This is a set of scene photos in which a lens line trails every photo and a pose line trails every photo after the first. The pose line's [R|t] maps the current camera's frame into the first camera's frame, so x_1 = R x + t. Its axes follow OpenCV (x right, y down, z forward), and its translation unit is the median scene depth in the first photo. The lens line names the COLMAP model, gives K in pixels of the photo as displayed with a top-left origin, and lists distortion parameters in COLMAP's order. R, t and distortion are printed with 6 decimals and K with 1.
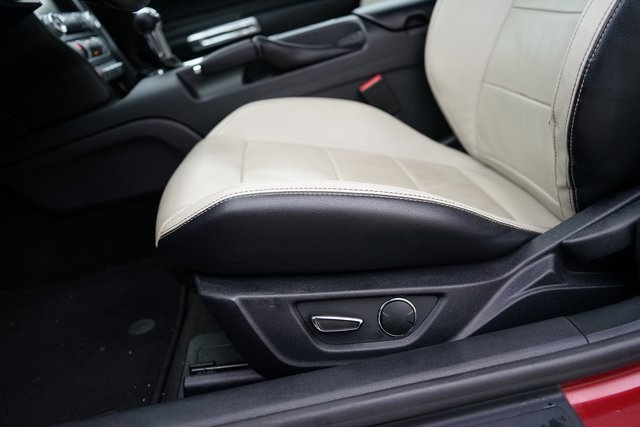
lens RADIAL K [[510.2, 0, 320.0], [0, 510.2, 213.5], [0, 0, 1]] dist [-0.038876, 0.012631]
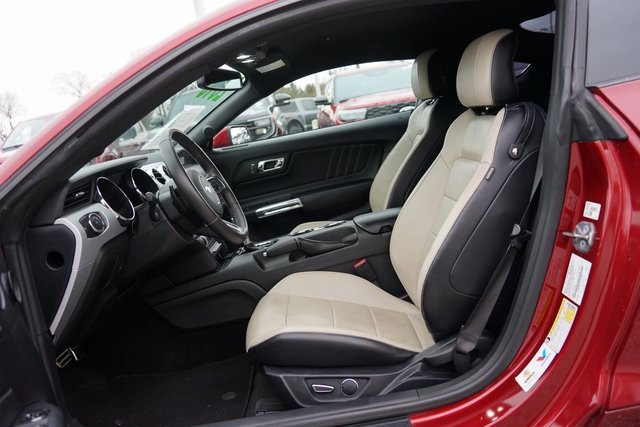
lens RADIAL K [[510.2, 0, 320.0], [0, 510.2, 213.5], [0, 0, 1]] dist [-0.038876, 0.012631]
pose [[0.995701, 0.016043, -0.091230, 0.159853], [-0.034820, 0.977480, -0.208135, -0.063411], [0.085836, 0.210416, 0.973836, -1.055974]]
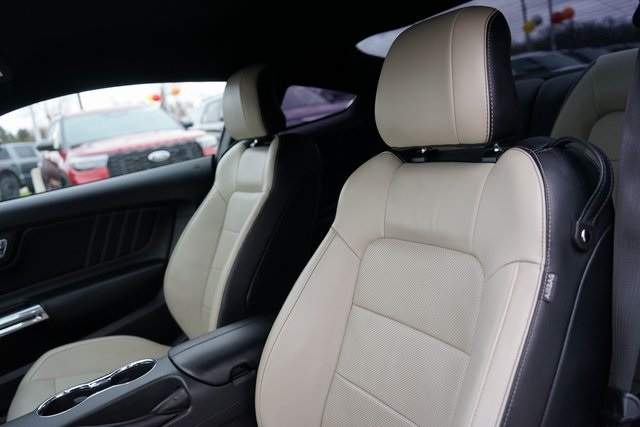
lens RADIAL K [[510.2, 0, 320.0], [0, 510.2, 213.5], [0, 0, 1]] dist [-0.038876, 0.012631]
pose [[0.914474, -0.054907, 0.400901, -0.062431], [0.170192, 0.951047, -0.257961, -0.515765], [-0.367112, 0.304129, 0.879053, -0.020525]]
